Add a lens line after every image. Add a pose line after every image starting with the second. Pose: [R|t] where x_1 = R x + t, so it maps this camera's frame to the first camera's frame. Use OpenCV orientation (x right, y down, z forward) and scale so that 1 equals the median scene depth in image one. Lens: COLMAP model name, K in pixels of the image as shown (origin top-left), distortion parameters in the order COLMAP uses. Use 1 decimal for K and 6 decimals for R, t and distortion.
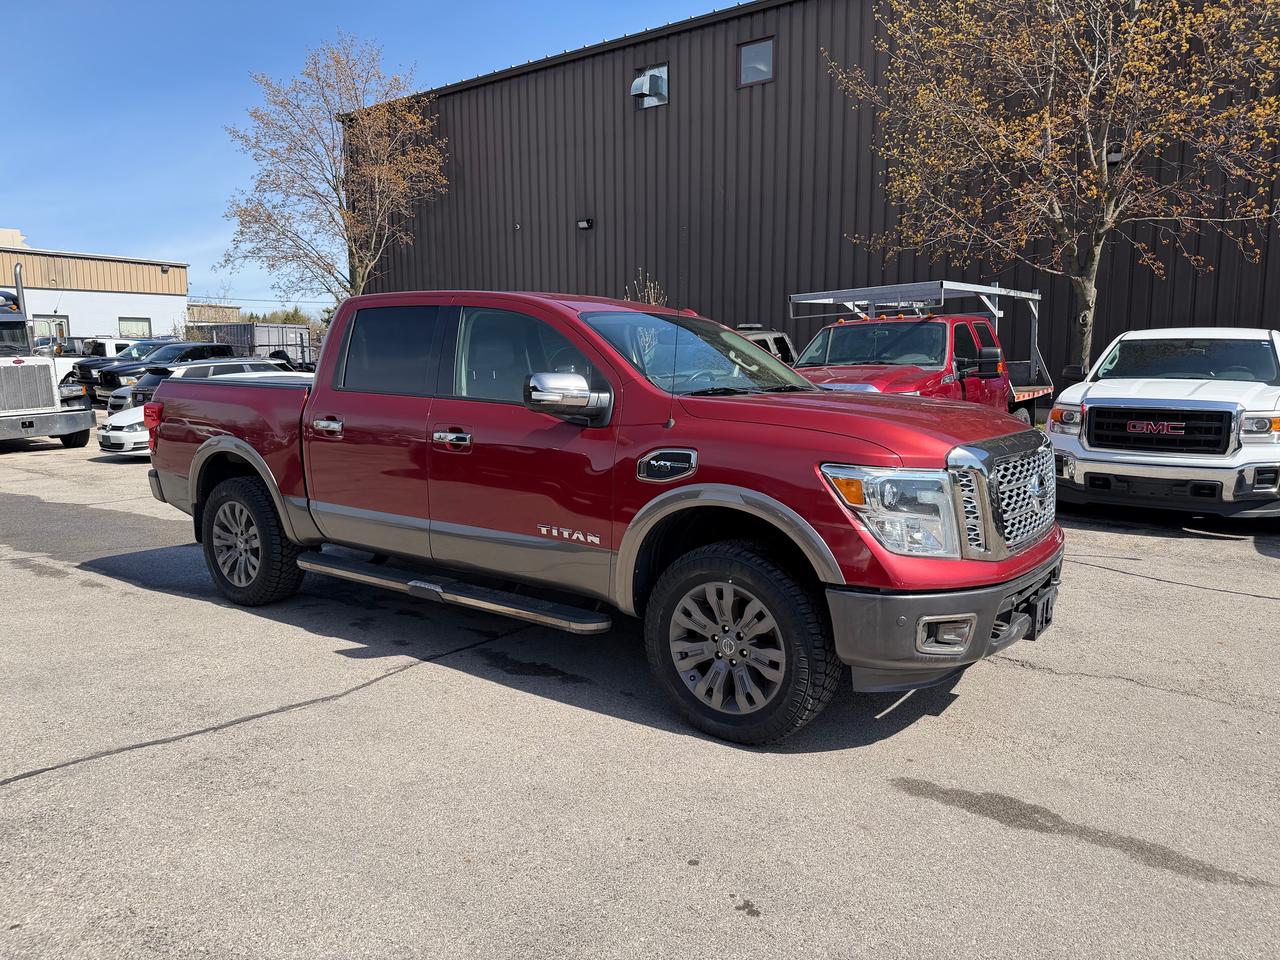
lens RADIAL K [[896.1, 0, 637.3], [0, 896.1, 485.5], [0, 0, 1]] dist [0.018937, -0.030796]
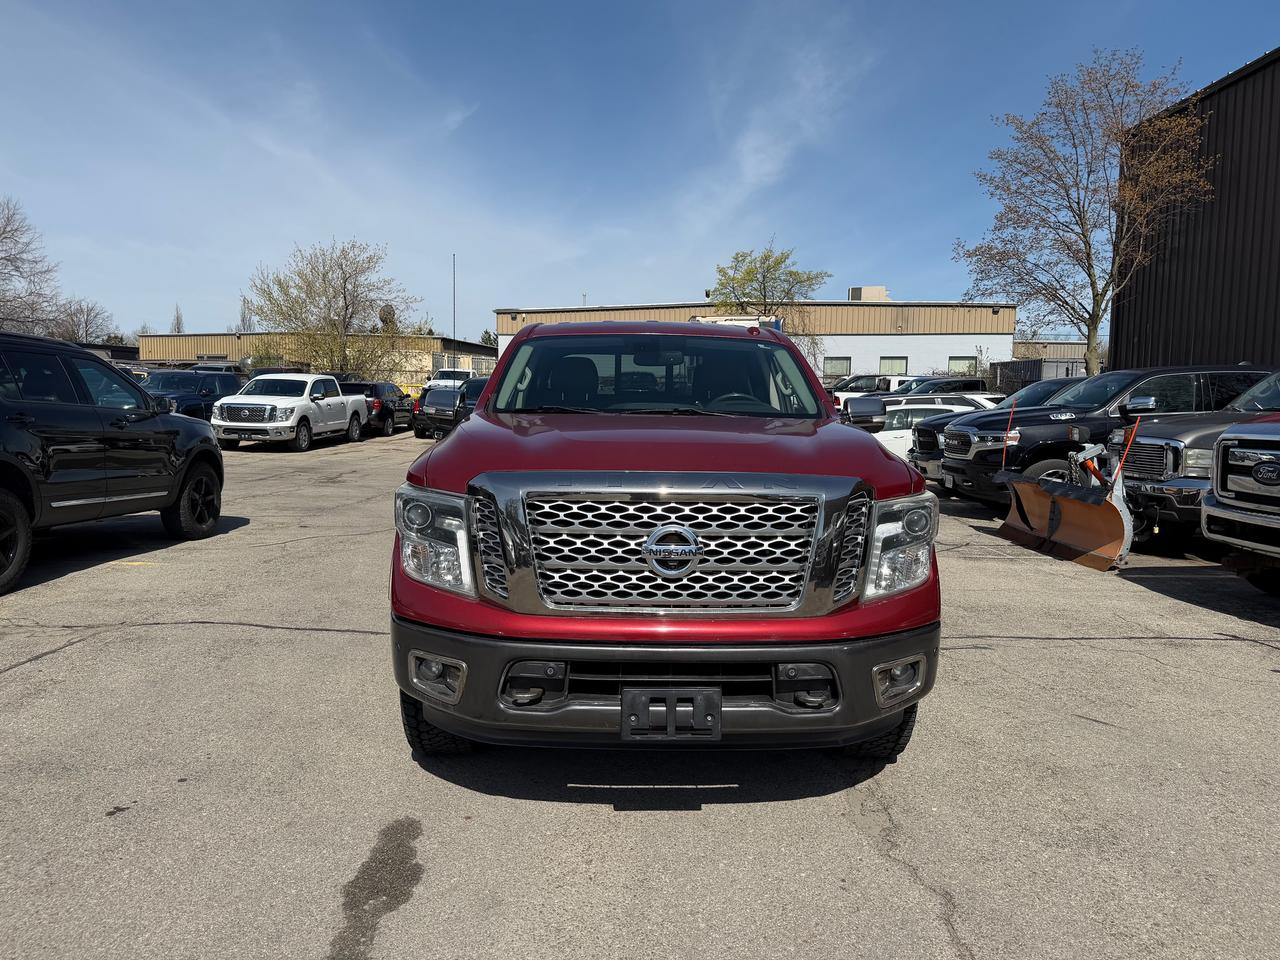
lens RADIAL K [[896.1, 0, 634.9], [0, 896.1, 476.1], [0, 0, 1]] dist [0.018937, -0.030796]
pose [[0.606652, 0.077469, -0.791184, 0.729415], [-0.117981, 0.992993, 0.006765, -0.038682], [0.786164, 0.089241, 0.611541, 0.371415]]
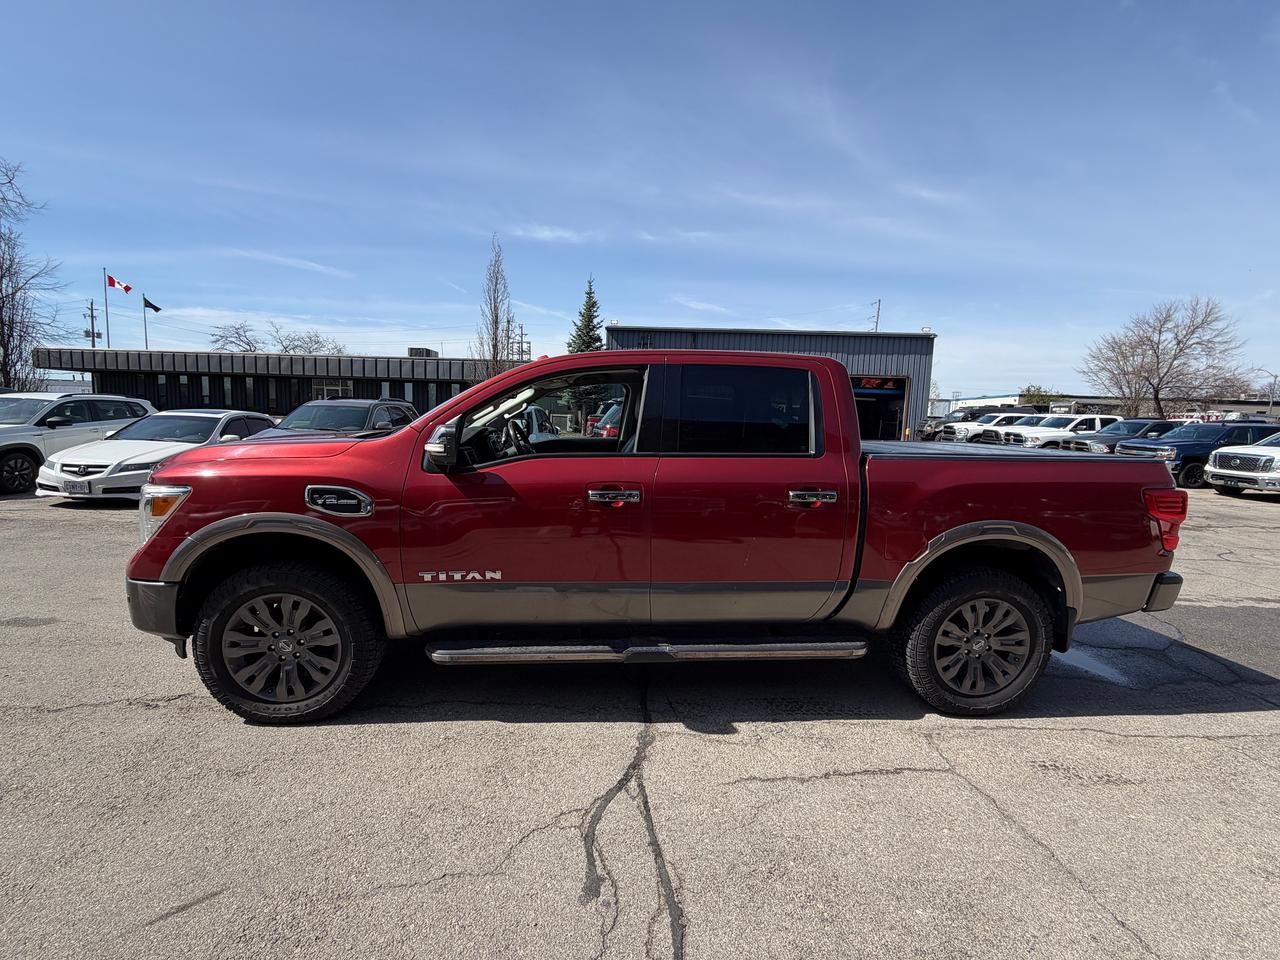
lens RADIAL K [[550.7, 0, 644.7], [0, 550.7, 482.7], [0, 0, 1]] dist [-0.004627, 0.001554]
pose [[-0.752650, 0.048881, -0.656604, 0.365275], [-0.117699, 0.971189, 0.207217, -0.201743], [0.647815, 0.233243, -0.725212, 1.527605]]
